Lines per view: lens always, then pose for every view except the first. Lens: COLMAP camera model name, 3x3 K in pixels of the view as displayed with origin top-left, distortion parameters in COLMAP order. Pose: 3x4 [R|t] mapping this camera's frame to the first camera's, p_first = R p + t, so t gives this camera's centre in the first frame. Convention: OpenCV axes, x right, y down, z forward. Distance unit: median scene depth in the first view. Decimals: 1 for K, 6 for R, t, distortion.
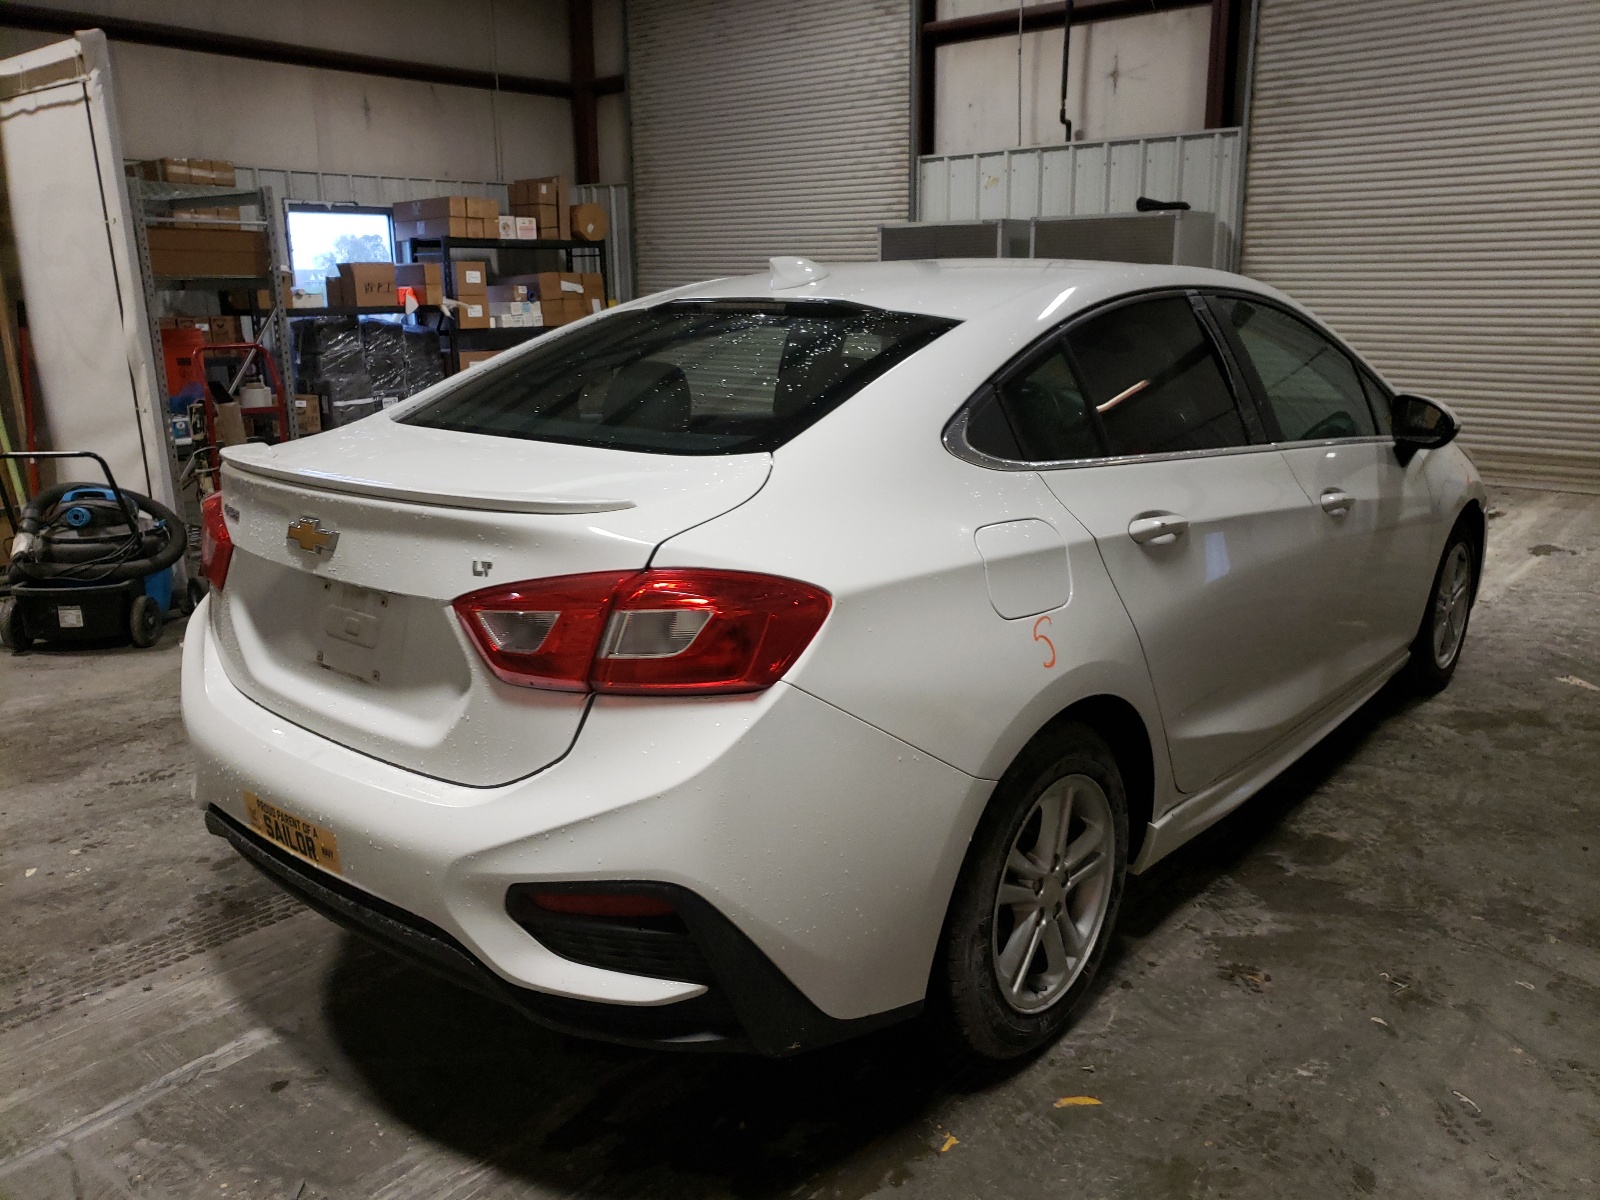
lens RADIAL K [[1247.7, 0, 801.9], [0, 1247.7, 599.6], [0, 0, 1]] dist [0.014050, 0.007063]
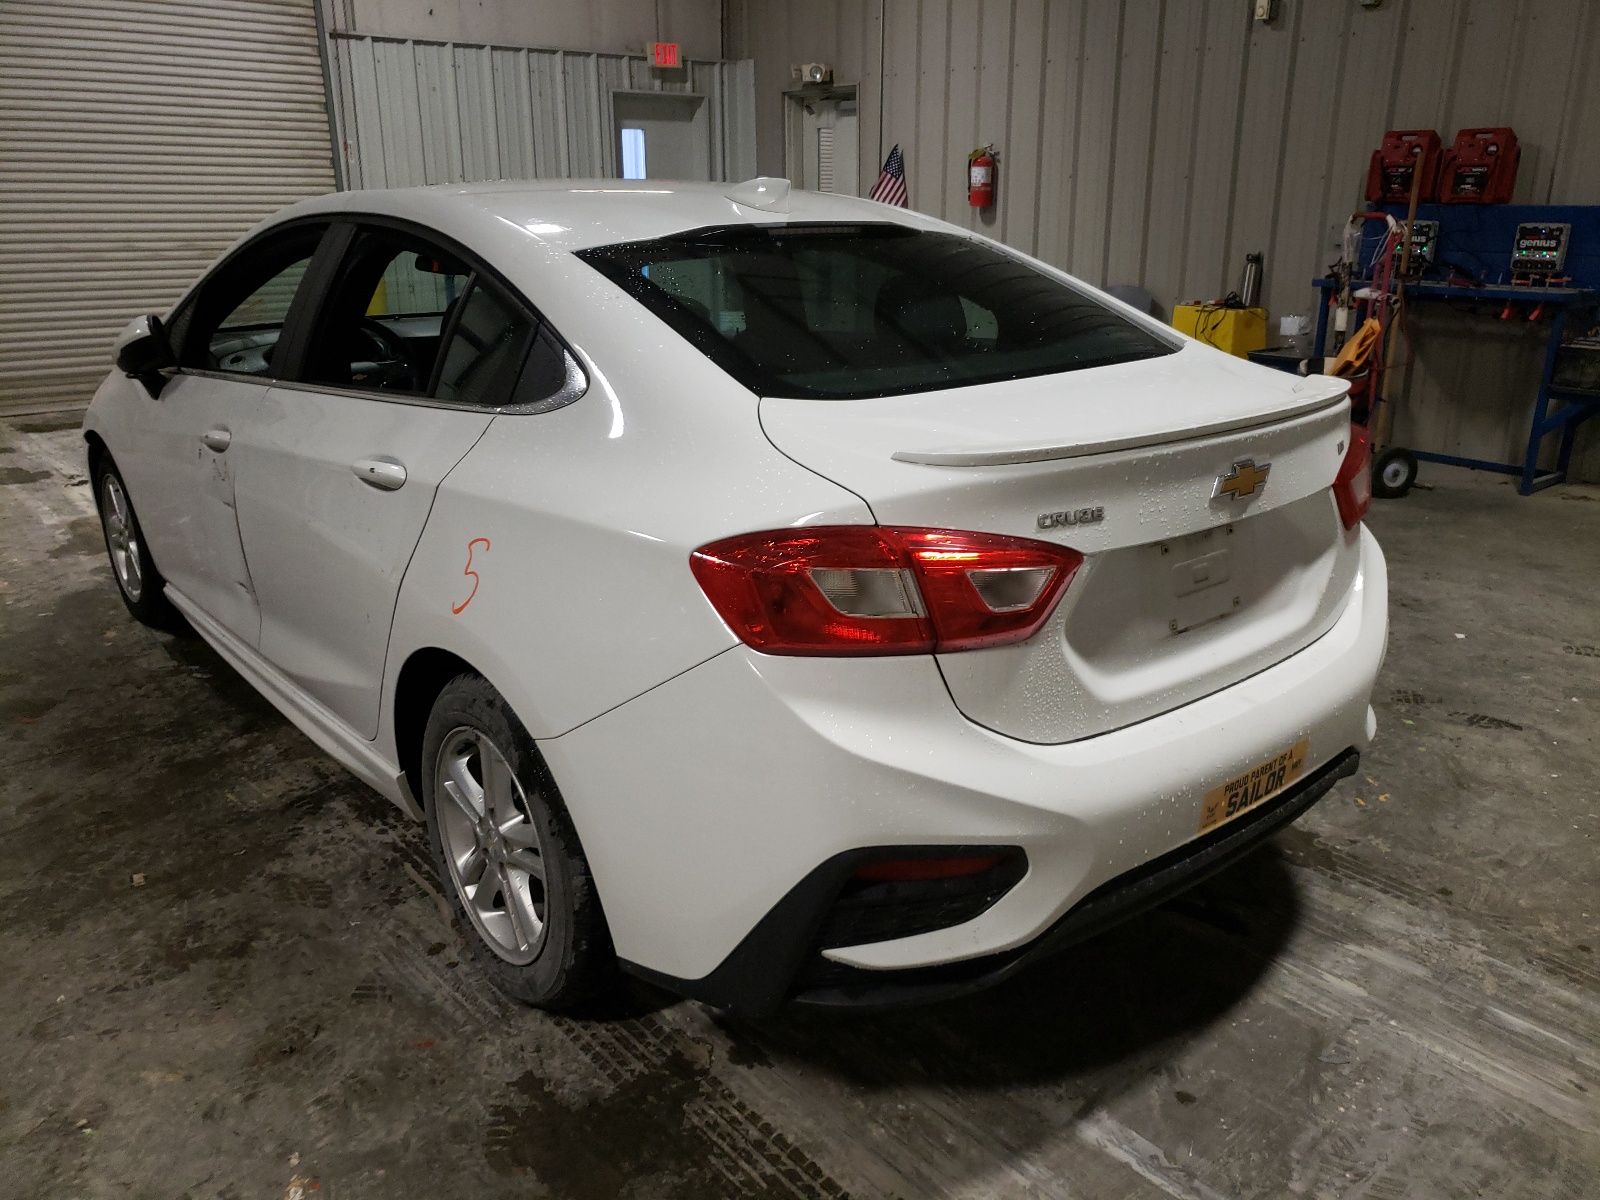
lens RADIAL K [[1247.7, 0, 840.8], [0, 1247.7, 602.6], [0, 0, 1]] dist [0.014050, 0.007063]
pose [[0.147057, -0.300938, 0.942237, -1.187593], [0.235630, 0.935828, 0.262115, -0.248654], [-0.960652, 0.183474, 0.208530, 0.964389]]
